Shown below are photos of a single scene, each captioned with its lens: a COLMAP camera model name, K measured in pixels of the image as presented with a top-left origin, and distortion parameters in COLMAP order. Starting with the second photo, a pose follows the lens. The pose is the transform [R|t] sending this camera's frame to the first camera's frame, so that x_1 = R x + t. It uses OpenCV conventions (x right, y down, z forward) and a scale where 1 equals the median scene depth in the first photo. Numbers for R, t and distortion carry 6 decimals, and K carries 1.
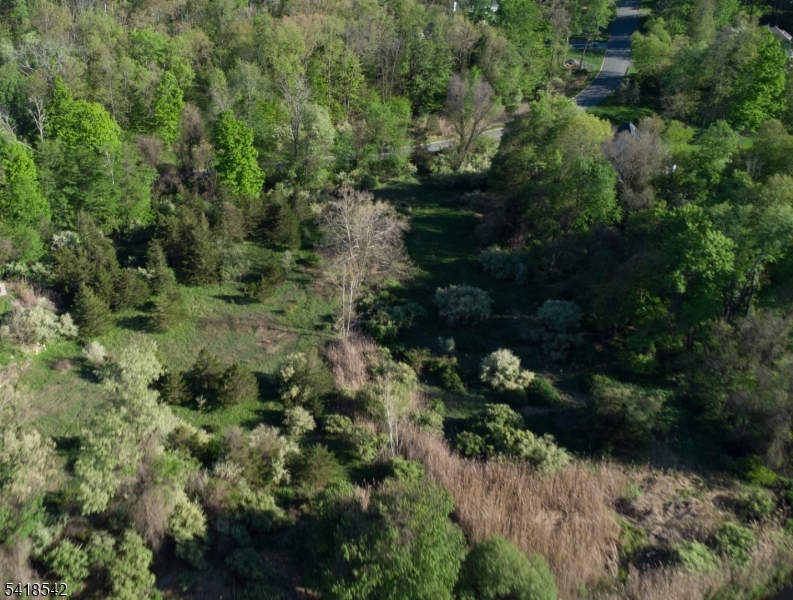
lens RADIAL K [[756.1, 0, 269.5], [0, 756.1, 302.4], [0, 0, 1]] dist [0.051239, -0.068105]
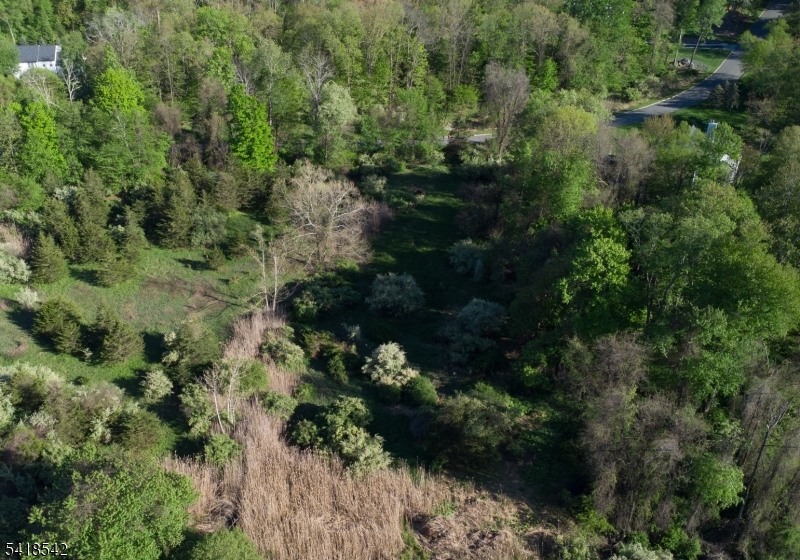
lens RADIAL K [[717.5, 0, 300.6], [0, 717.5, 274.4], [0, 0, 1]] dist [0.044481, -0.073336]
pose [[0.970838, 0.111143, -0.212417, 0.316023], [-0.113030, 0.993586, 0.003279, -0.010843], [0.211419, 0.020826, 0.977174, 0.079529]]
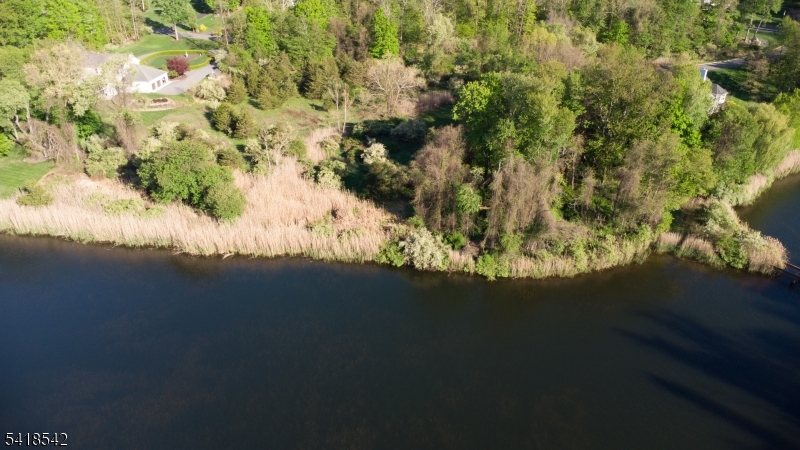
lens RADIAL K [[571.9, 0, 400.0], [0, 571.9, 225.0], [0, 0, 1]] dist [0.029429, -0.044215]
pose [[0.859022, 0.283996, -0.425942, 0.769574], [-0.279783, 0.957210, 0.073964, 0.105524], [0.428722, 0.055635, 0.901722, -0.073482]]
